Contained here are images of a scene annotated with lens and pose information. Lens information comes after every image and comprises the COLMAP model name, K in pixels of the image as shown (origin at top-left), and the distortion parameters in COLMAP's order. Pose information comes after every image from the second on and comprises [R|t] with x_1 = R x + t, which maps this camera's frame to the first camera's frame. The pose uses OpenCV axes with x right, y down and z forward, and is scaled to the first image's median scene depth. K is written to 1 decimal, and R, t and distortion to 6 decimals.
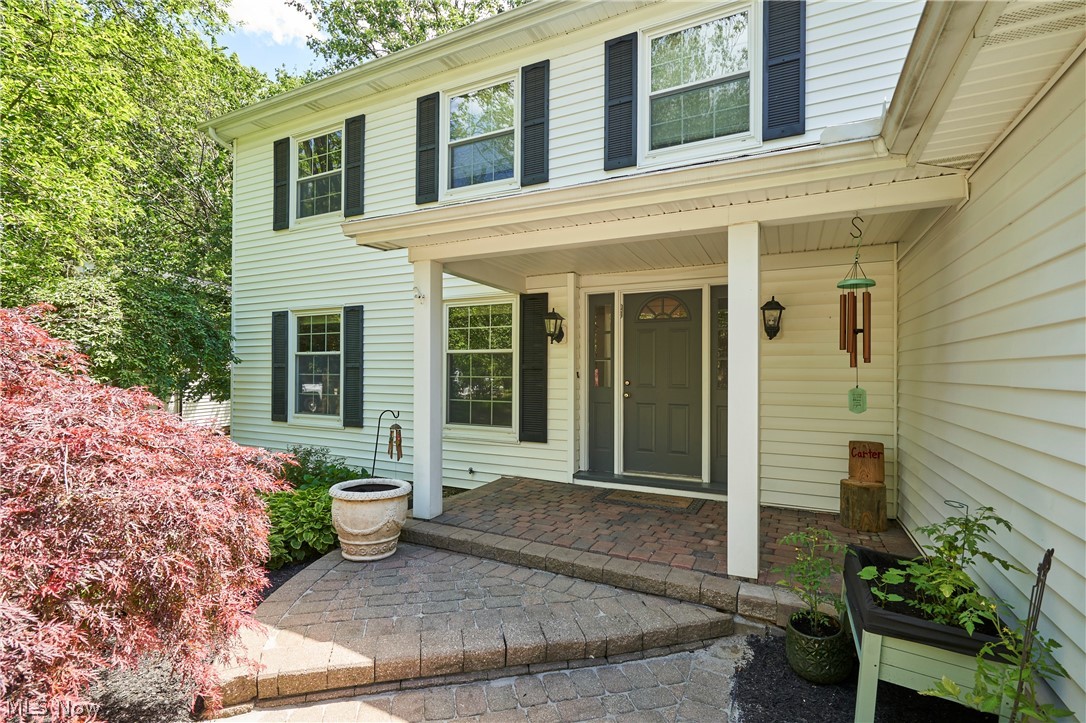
lens RADIAL K [[504.1, 0, 543.4], [0, 504.1, 364.6], [0, 0, 1]] dist [-0.001731, -0.000031]
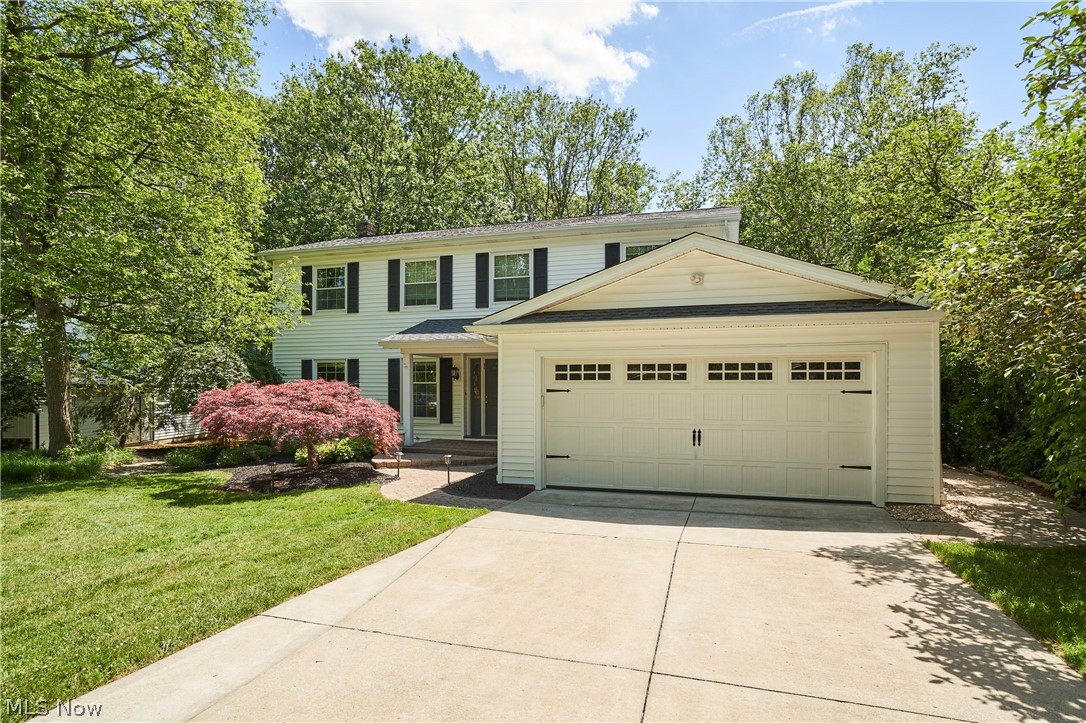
lens RADIAL K [[610.2, 0, 543.0], [0, 610.2, 369.6], [0, 0, 1]] dist [0.000420, -0.000033]
pose [[0.989895, -0.004928, 0.141714, 0.022631], [0.005948, 0.999959, -0.006778, -0.065718], [-0.141675, 0.007553, 0.989884, -1.756726]]
